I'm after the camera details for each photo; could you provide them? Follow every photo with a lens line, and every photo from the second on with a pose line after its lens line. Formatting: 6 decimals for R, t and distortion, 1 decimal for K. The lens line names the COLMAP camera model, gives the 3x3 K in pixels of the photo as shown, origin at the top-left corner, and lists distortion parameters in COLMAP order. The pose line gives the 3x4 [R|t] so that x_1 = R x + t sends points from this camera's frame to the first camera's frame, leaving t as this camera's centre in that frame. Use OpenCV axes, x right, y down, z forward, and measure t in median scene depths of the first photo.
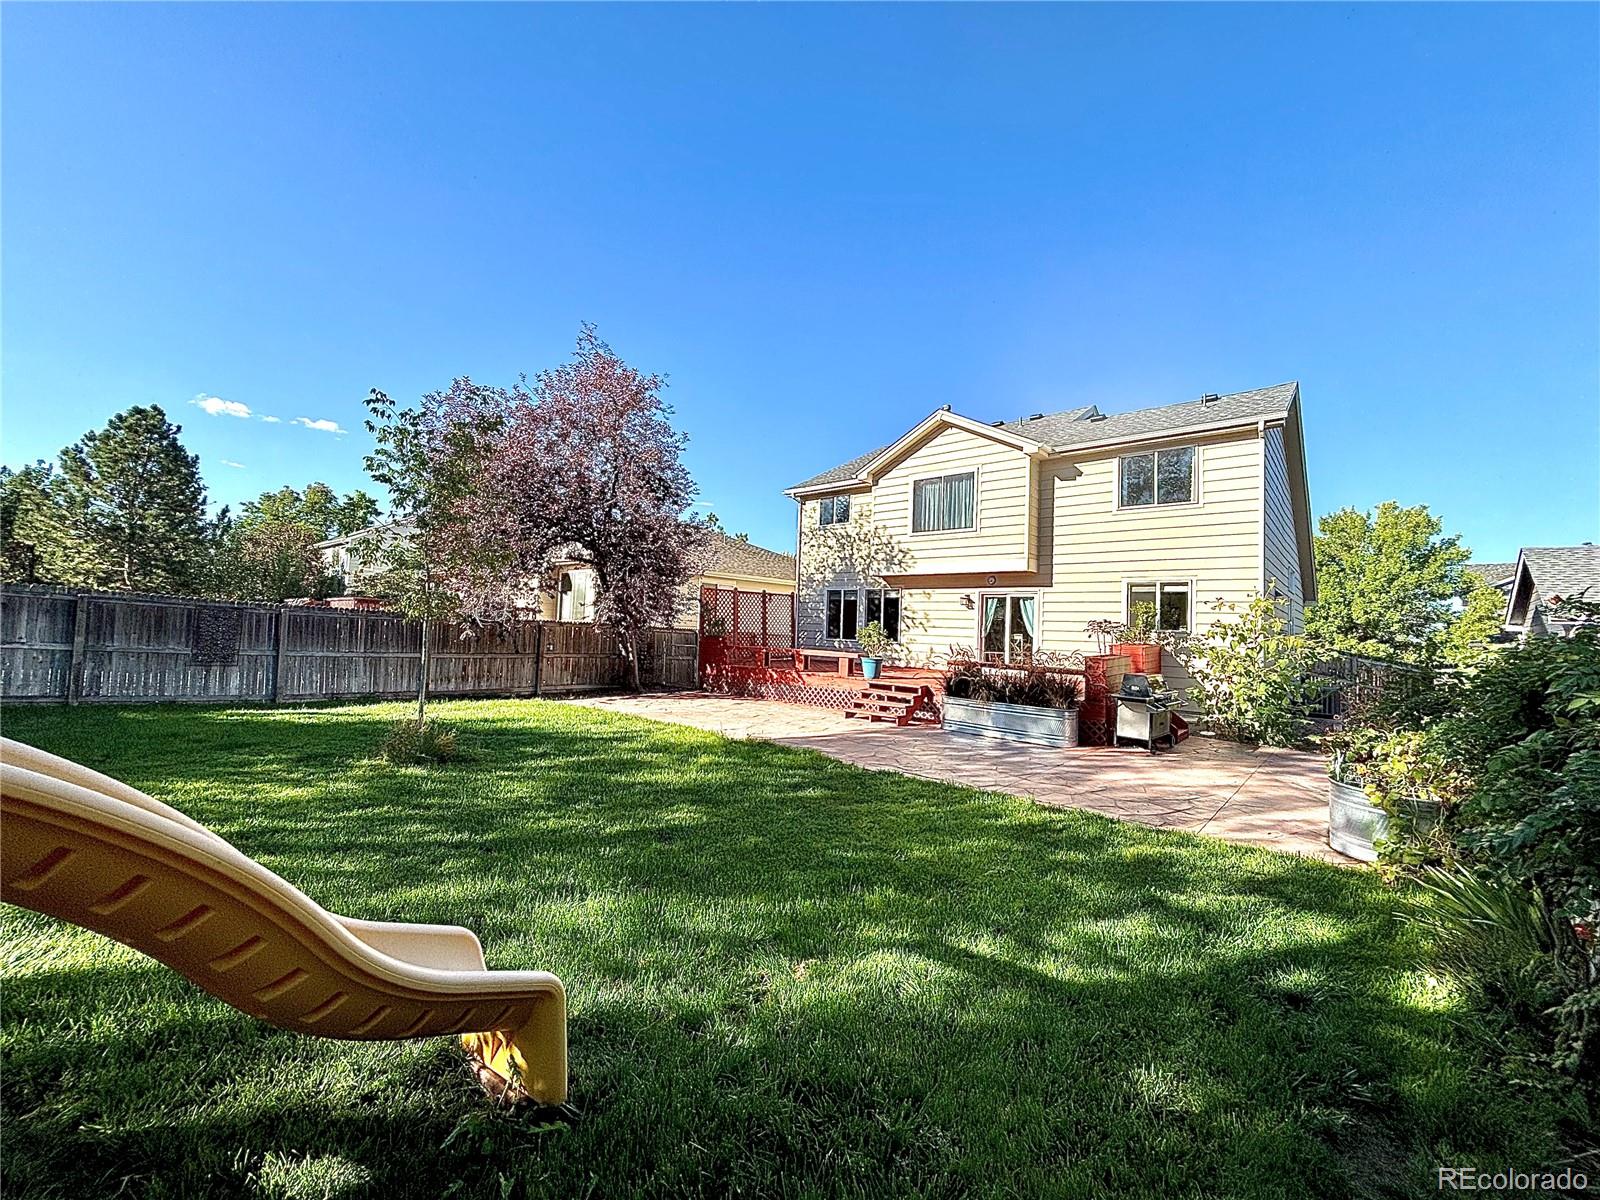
lens RADIAL K [[642.6, 0, 797.1], [0, 642.6, 596.5], [0, 0, 1]] dist [-0.000567, -0.000077]
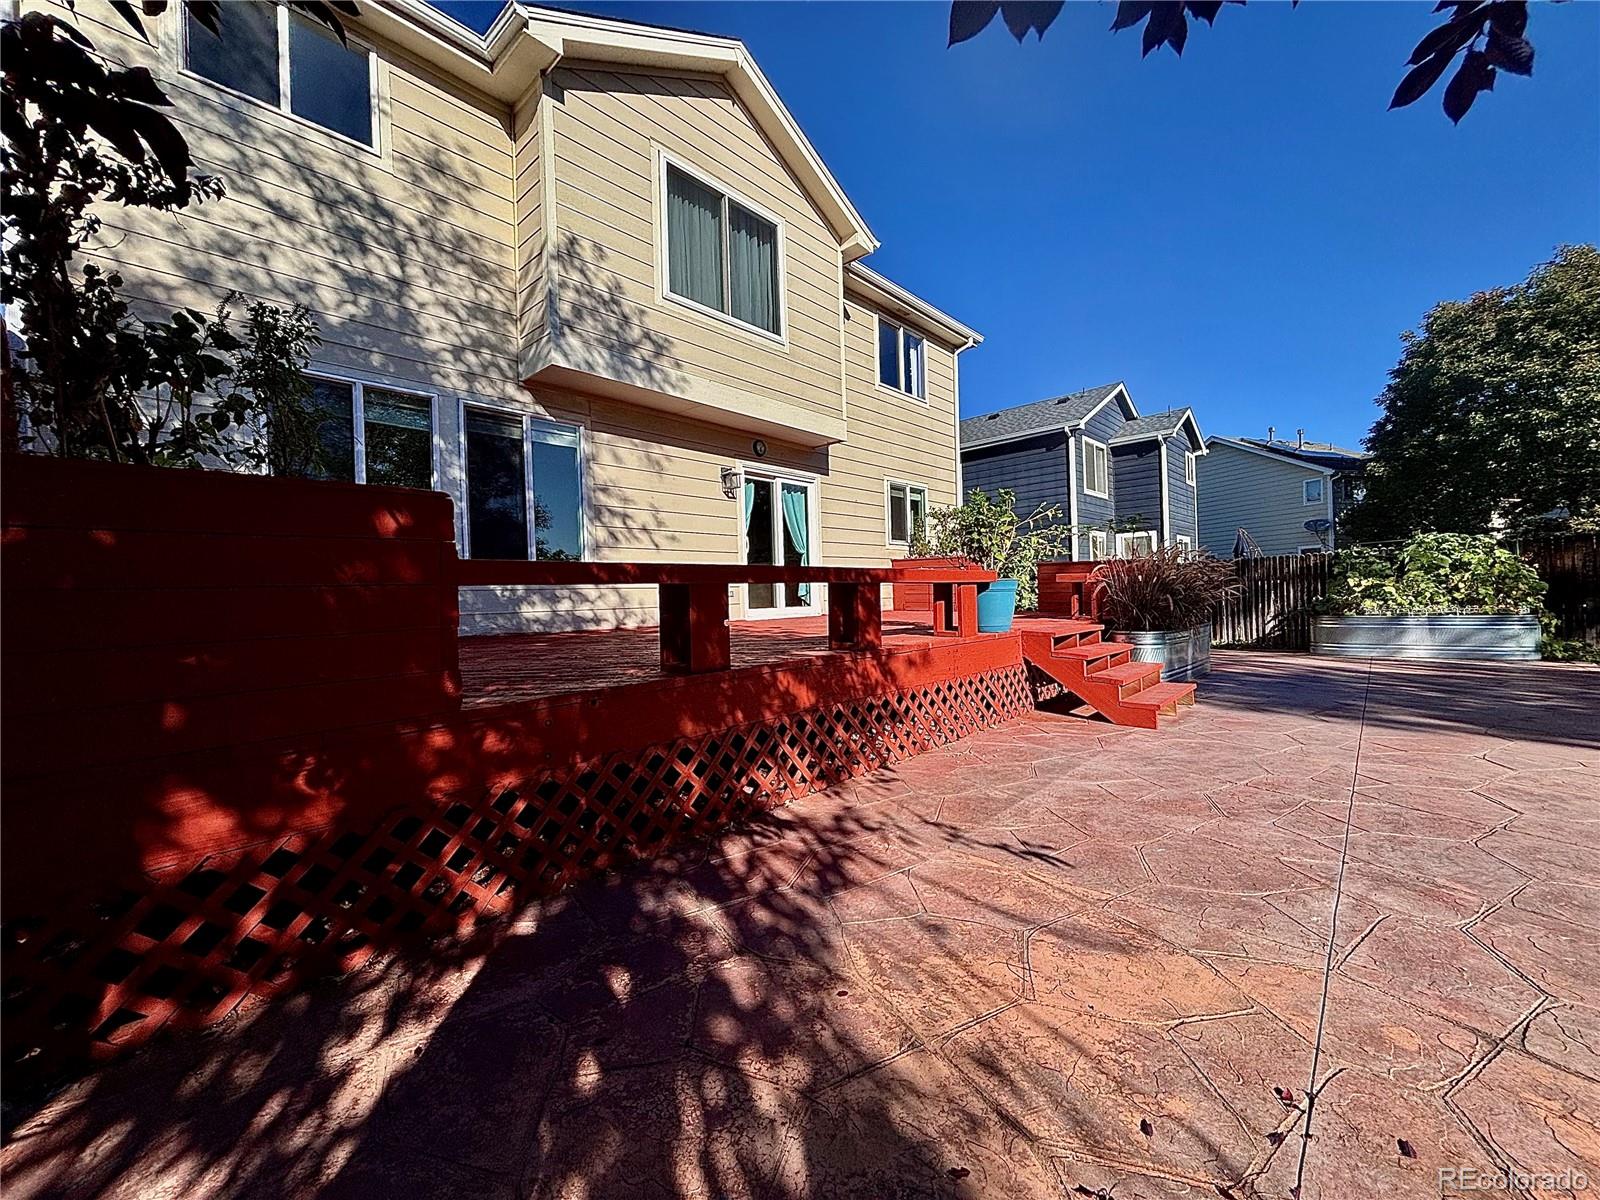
lens RADIAL K [[642.6, 0, 797.1], [0, 642.6, 596.5], [0, 0, 1]] dist [-0.000567, -0.000077]
pose [[0.007602, -0.067354, 0.997700, -0.225918], [-0.028374, 0.997313, 0.067544, 0.054659], [-0.999568, -0.028822, 0.005671, 0.886009]]
